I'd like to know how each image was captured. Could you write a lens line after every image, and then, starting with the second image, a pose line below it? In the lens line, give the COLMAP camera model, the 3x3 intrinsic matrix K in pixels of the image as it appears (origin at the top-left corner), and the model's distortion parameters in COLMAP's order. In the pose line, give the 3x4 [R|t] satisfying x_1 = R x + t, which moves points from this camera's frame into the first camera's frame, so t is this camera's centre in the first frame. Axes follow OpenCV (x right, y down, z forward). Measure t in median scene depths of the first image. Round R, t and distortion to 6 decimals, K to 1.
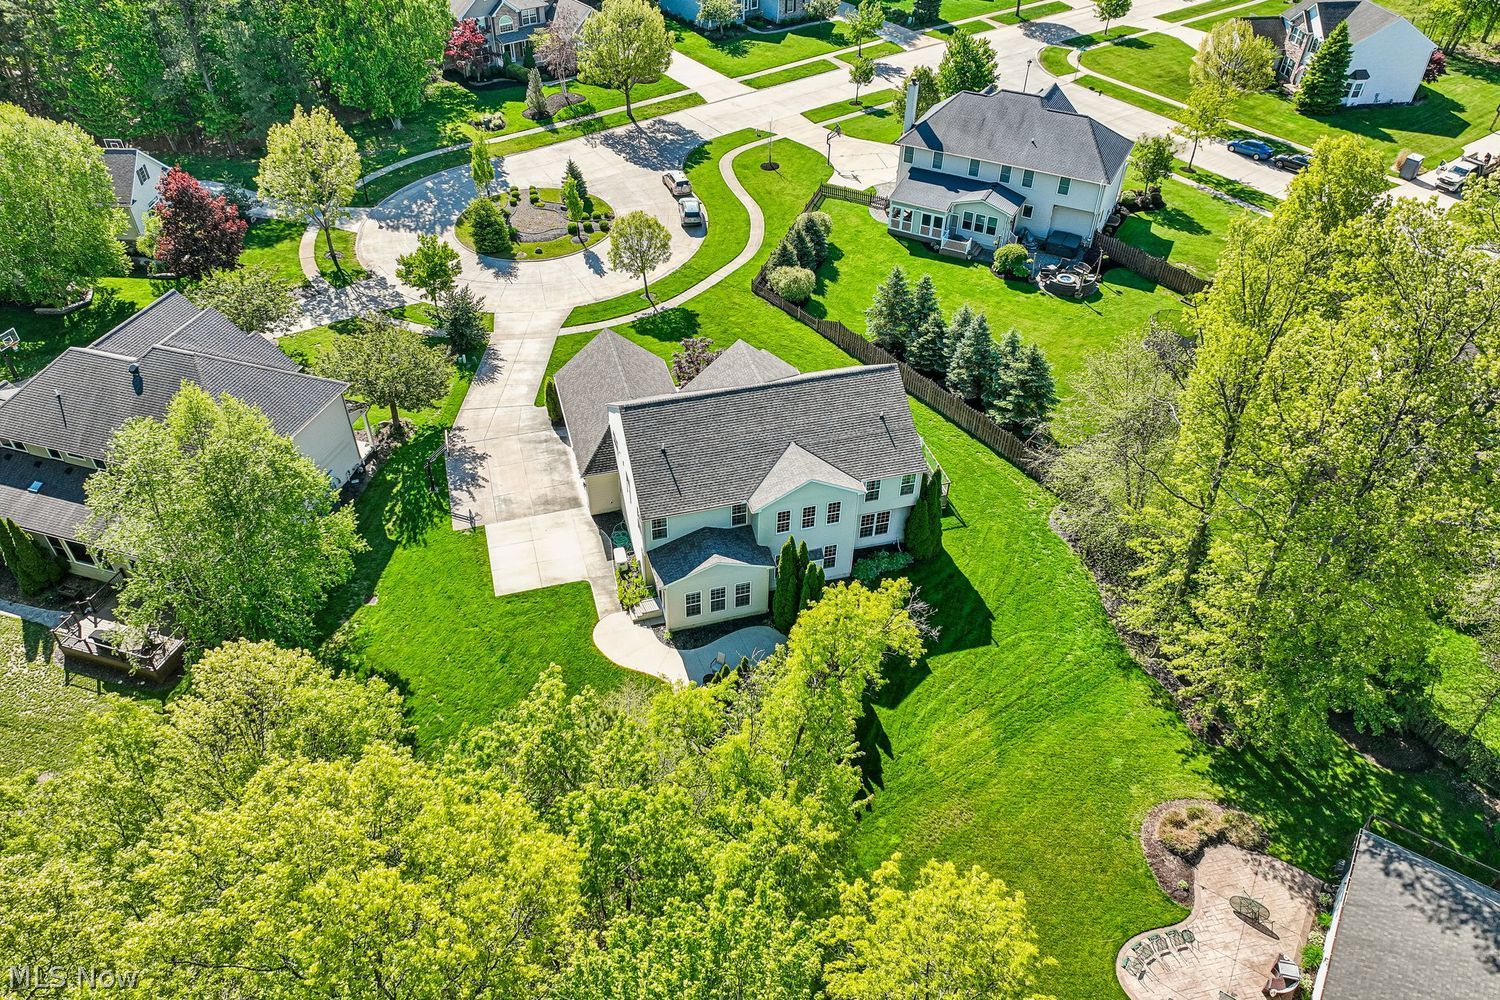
lens RADIAL K [[1048.3, 0, 743.1], [0, 1048.3, 493.4], [0, 0, 1]] dist [0.003851, 0.001127]
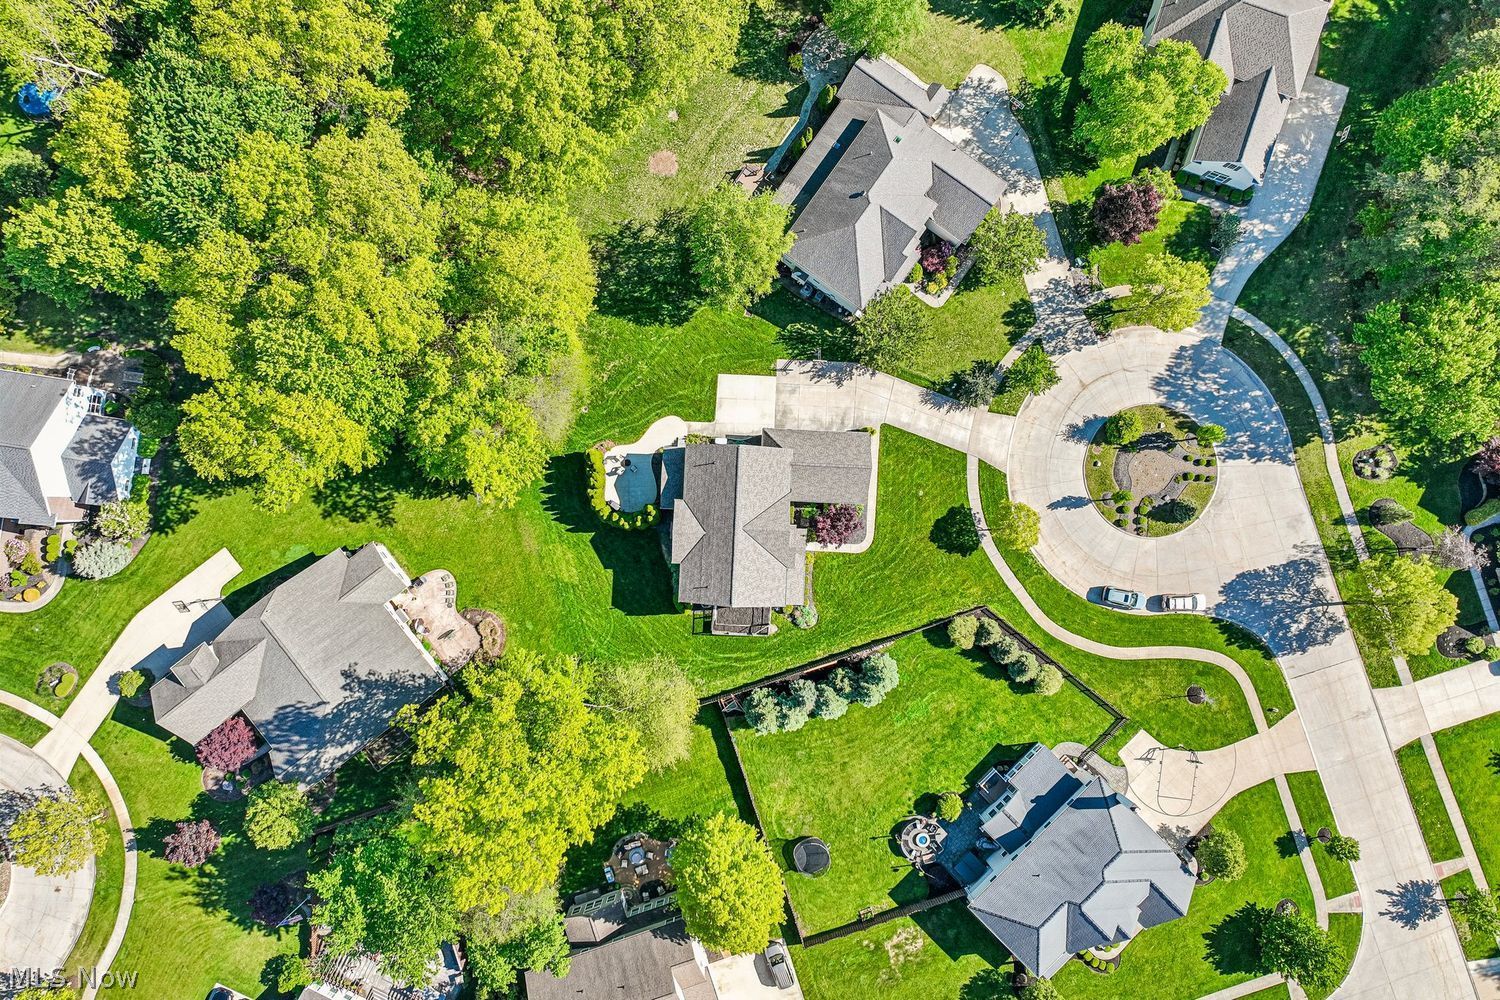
lens RADIAL K [[1048.3, 0, 743.1], [0, 1048.3, 493.4], [0, 0, 1]] dist [0.003851, 0.001127]
pose [[-0.314586, 0.948898, -0.025088, 0.003209], [-0.640233, -0.192593, 0.743646, -0.933504], [0.700812, 0.250003, 0.668102, -0.128156]]
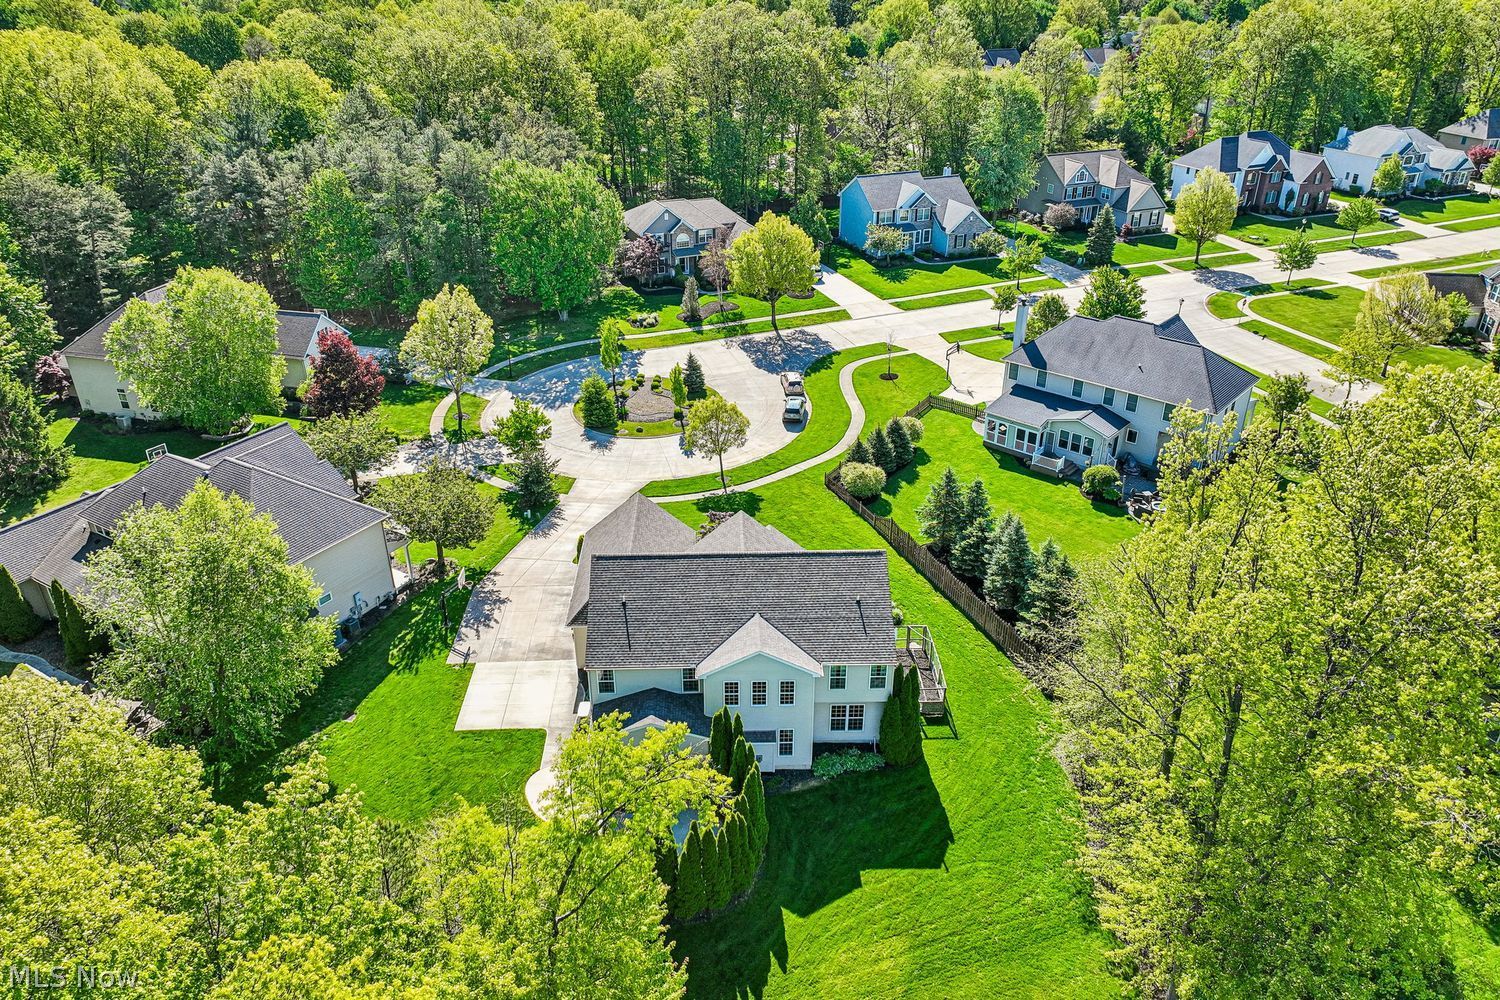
lens RADIAL K [[1048.3, 0, 743.1], [0, 1048.3, 493.4], [0, 0, 1]] dist [0.003851, 0.001127]
pose [[0.968278, 0.103245, -0.227549, 0.157929], [-0.149639, 0.968888, -0.197142, 0.023604], [0.200115, 0.224939, 0.953602, 0.032221]]
